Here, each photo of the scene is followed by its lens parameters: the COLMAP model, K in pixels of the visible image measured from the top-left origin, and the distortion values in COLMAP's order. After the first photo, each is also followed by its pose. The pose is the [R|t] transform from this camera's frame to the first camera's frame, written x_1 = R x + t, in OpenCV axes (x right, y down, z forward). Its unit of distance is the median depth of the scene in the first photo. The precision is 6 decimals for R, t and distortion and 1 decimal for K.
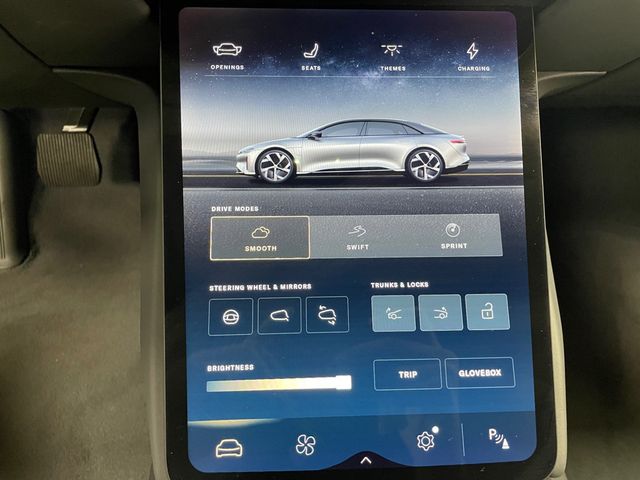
lens RADIAL K [[485.7, 0, 325.3], [0, 485.7, 244.4], [0, 0, 1]] dist [-0.001112, -0.002497]
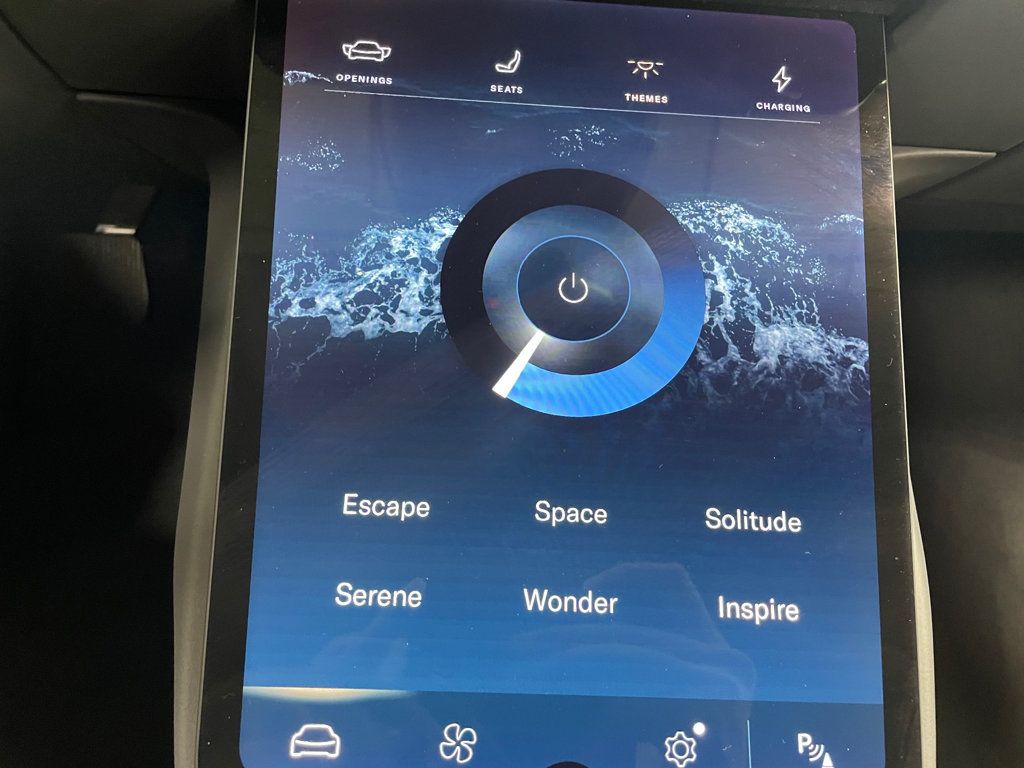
lens RADIAL K [[781.7, 0, 514.6], [0, 781.7, 402.6], [0, 0, 1]] dist [-0.008497, -0.008341]
pose [[0.998512, 0.054455, -0.003064, 0.003672], [-0.054522, 0.995051, -0.083071, 0.092172], [-0.001475, 0.083114, 0.996539, 0.093138]]
